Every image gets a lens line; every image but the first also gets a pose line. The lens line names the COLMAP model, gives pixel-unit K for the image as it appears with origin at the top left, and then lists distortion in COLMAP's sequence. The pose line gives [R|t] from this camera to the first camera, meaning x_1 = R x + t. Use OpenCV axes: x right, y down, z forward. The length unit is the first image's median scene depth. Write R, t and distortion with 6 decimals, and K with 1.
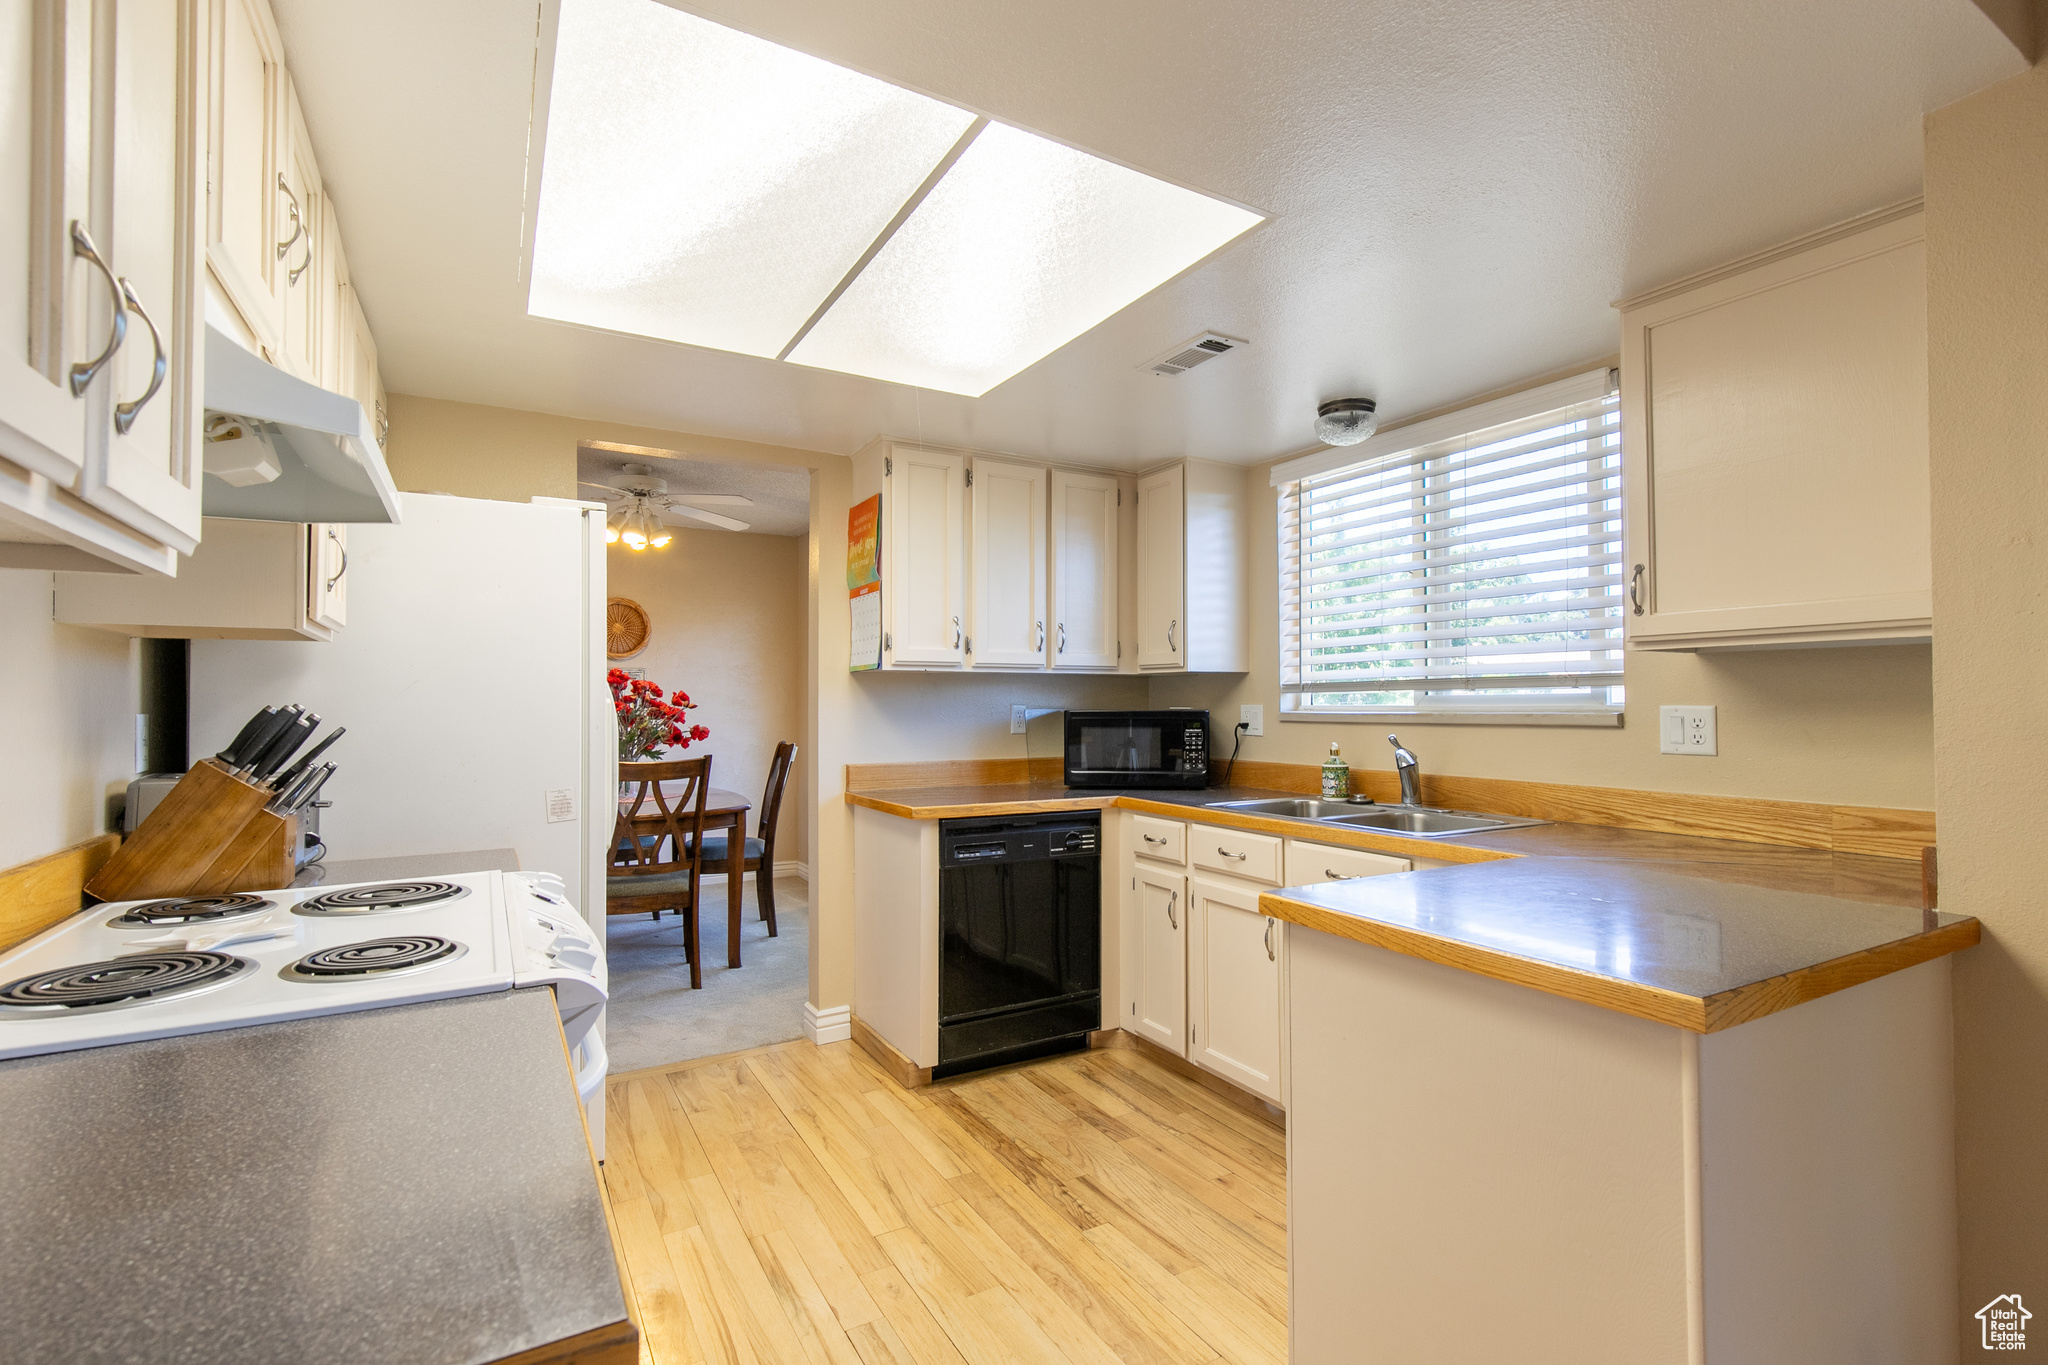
lens RADIAL K [[930.4, 0, 1027.3], [0, 930.4, 684.4], [0, 0, 1]] dist [0.007318, -0.001329]
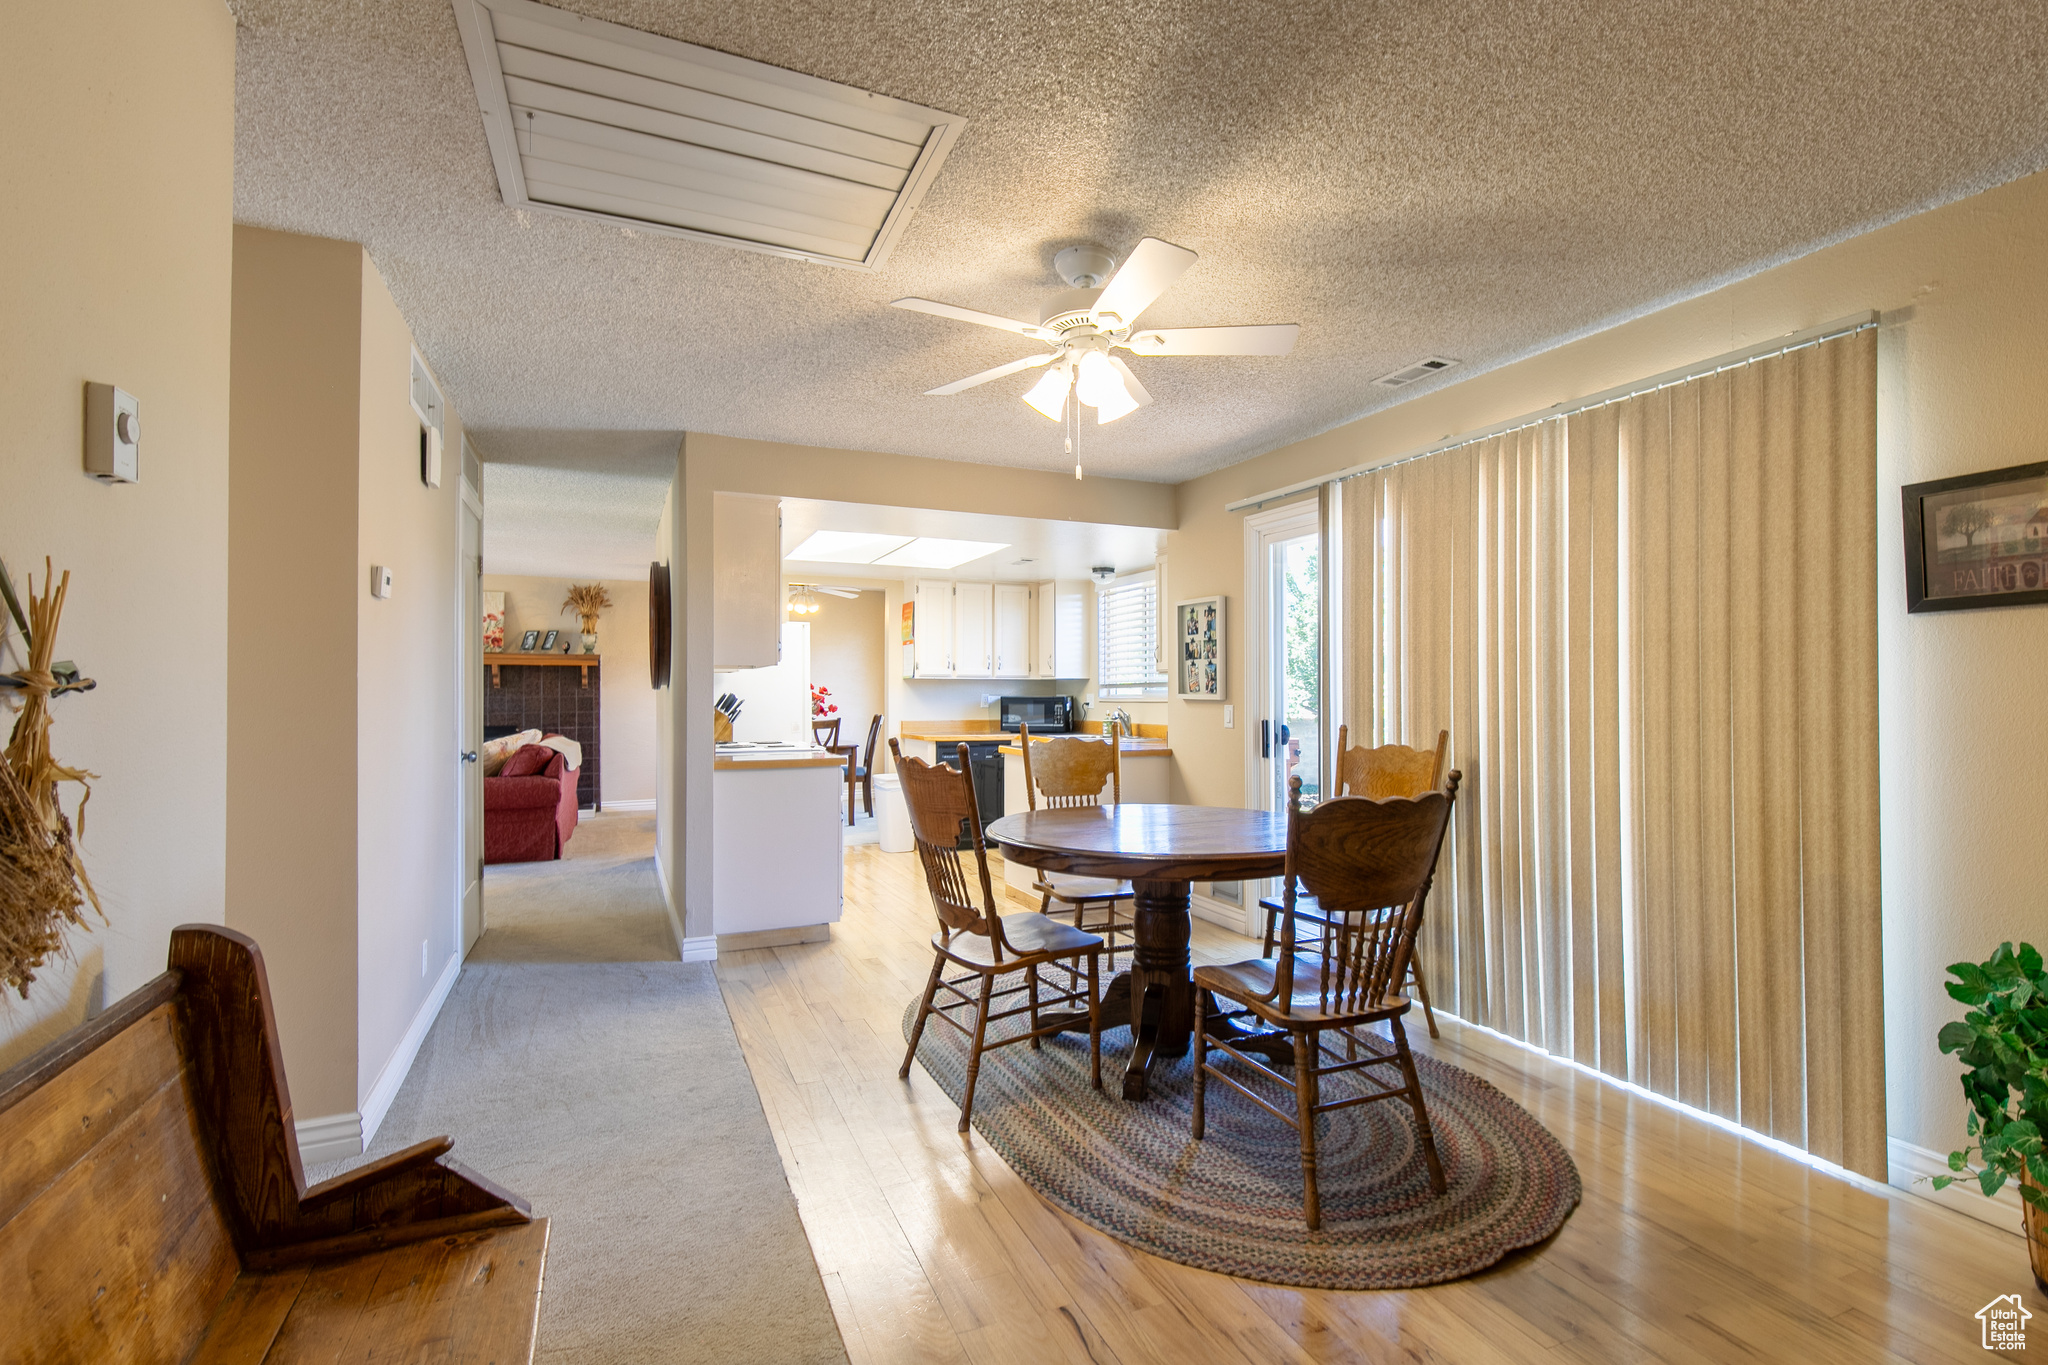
lens RADIAL K [[930.4, 0, 1027.3], [0, 930.4, 684.4], [0, 0, 1]] dist [0.007318, -0.001329]
pose [[0.994031, 0.001154, -0.109089, 0.324314], [-0.000223, 0.999964, 0.008540, -0.017079], [0.109095, -0.008465, 0.993995, -1.100075]]
